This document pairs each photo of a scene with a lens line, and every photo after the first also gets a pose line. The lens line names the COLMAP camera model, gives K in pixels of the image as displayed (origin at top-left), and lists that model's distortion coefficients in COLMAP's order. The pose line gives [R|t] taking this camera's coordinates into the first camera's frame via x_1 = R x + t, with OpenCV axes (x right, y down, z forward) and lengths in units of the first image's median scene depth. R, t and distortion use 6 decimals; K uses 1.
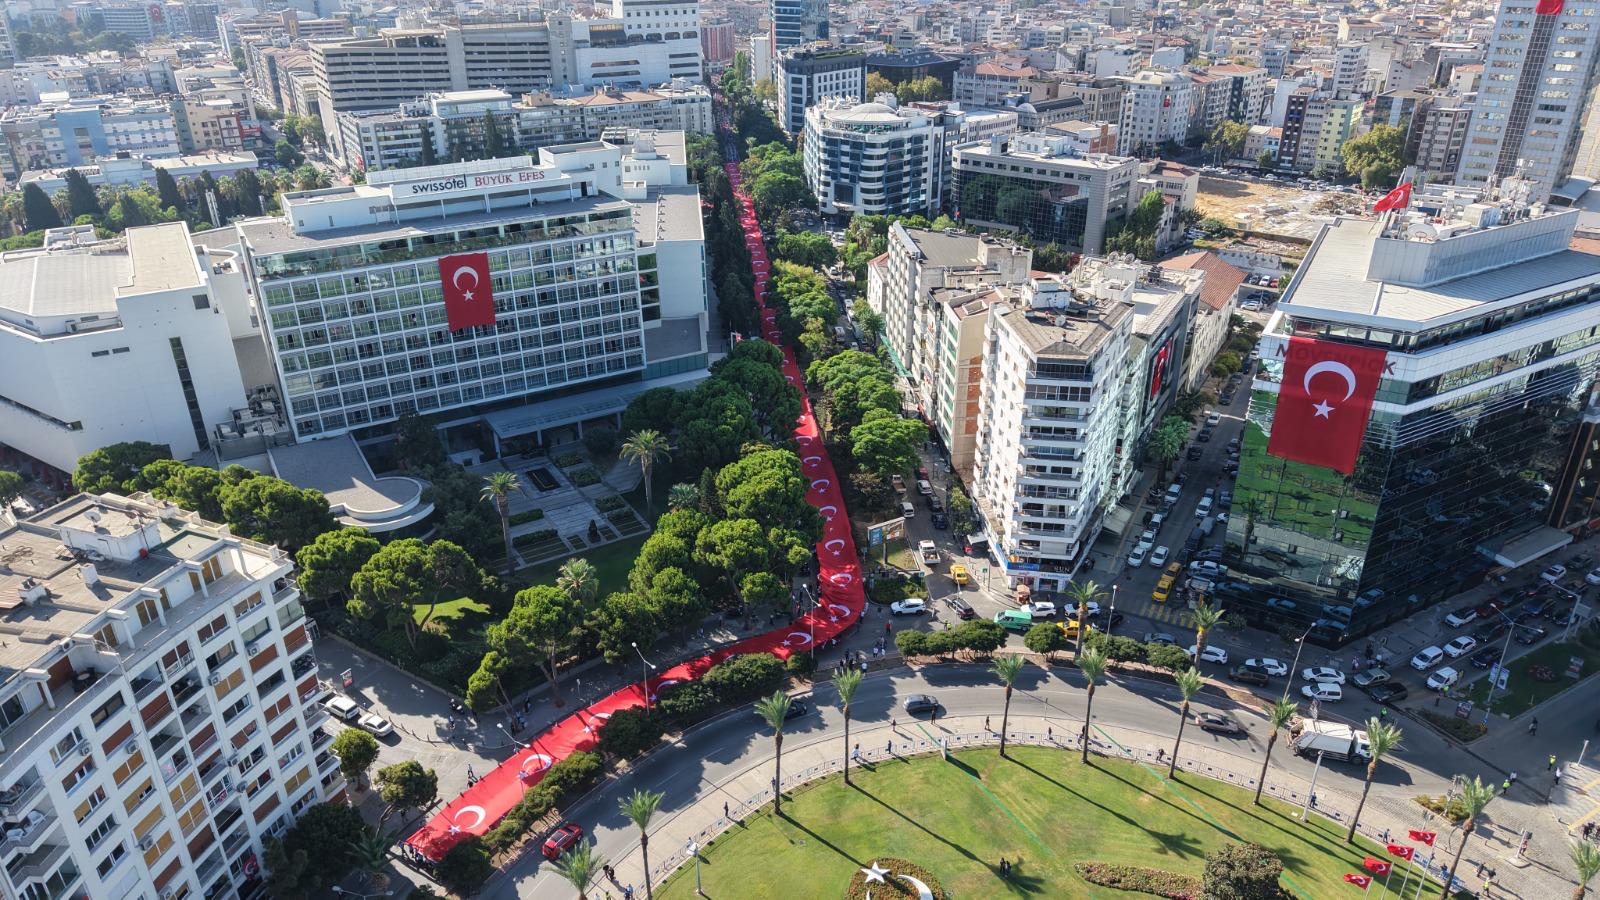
lens RADIAL K [[1103.6, 0, 800.0], [0, 1103.6, 450.0], [0, 0, 1]] dist [0.002978, 0.001493]
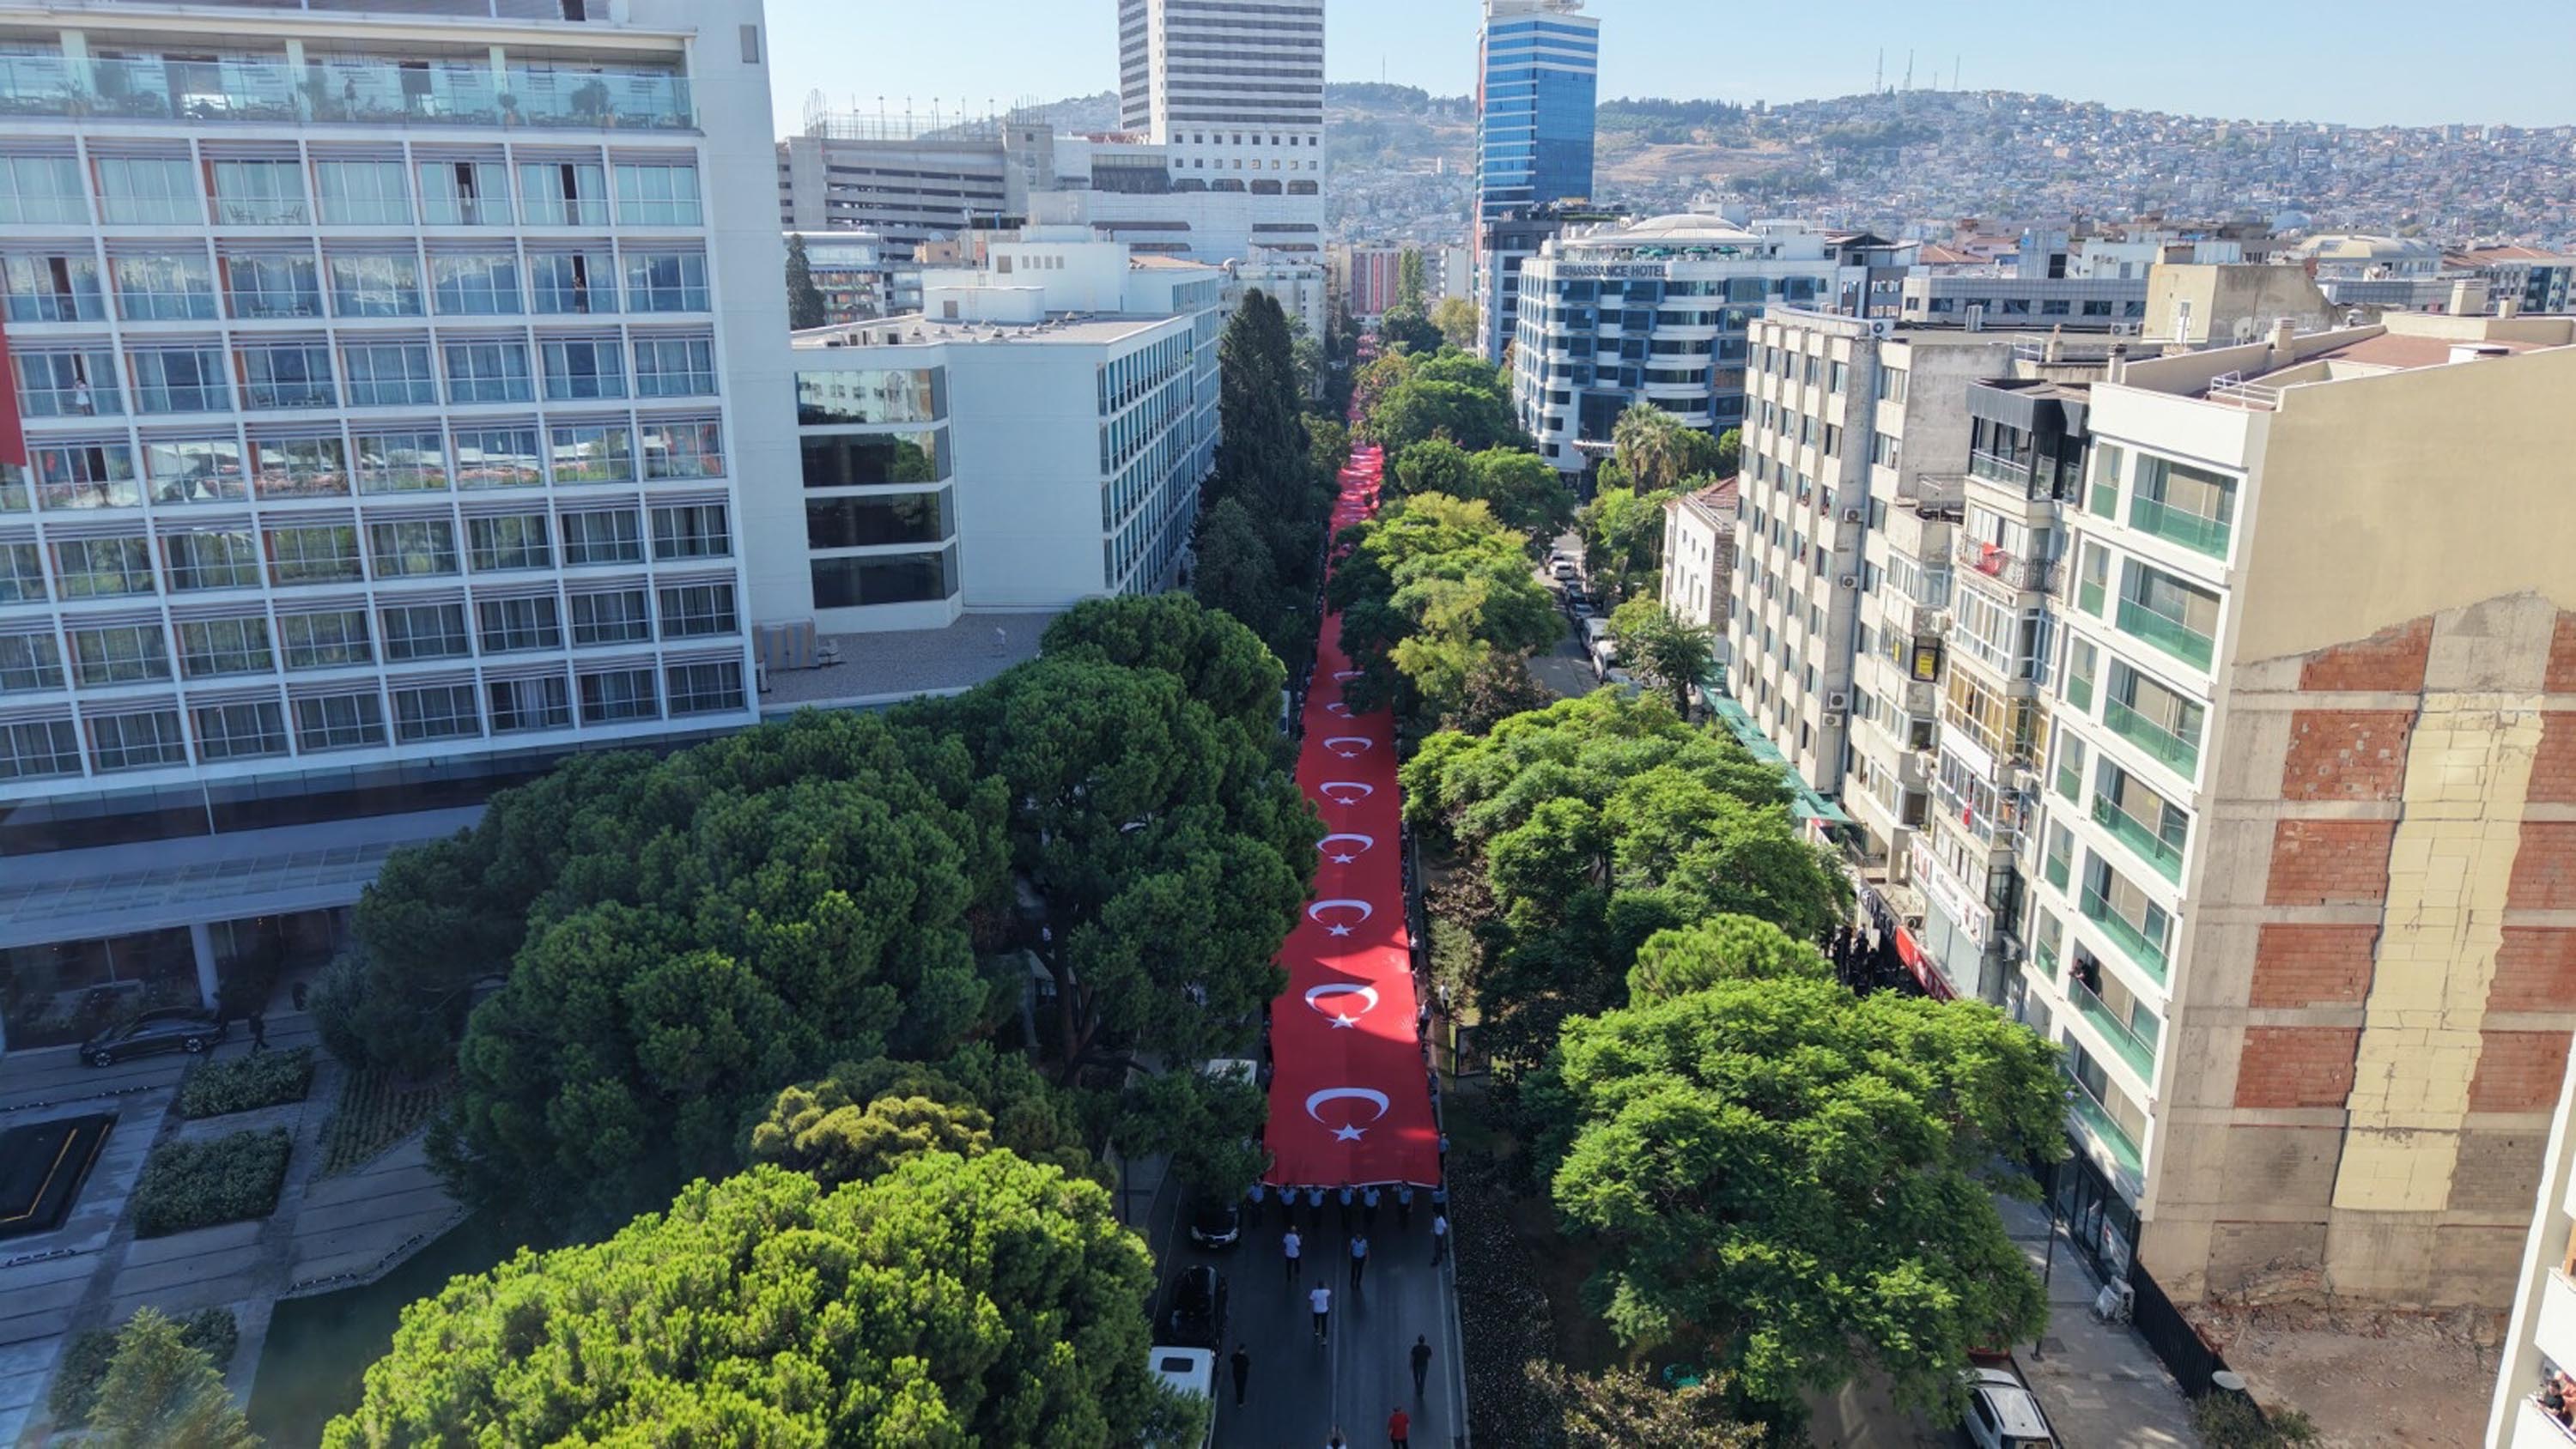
lens RADIAL K [[1776.6, 0, 1288.0], [0, 1776.6, 724.5], [0, 0, 1]] dist [0.002978, 0.001493]
pose [[0.989179, 0.047731, -0.138729, 0.022605], [-0.071276, 0.982853, -0.170061, -0.008893], [0.128233, 0.178109, 0.975620, 0.403103]]
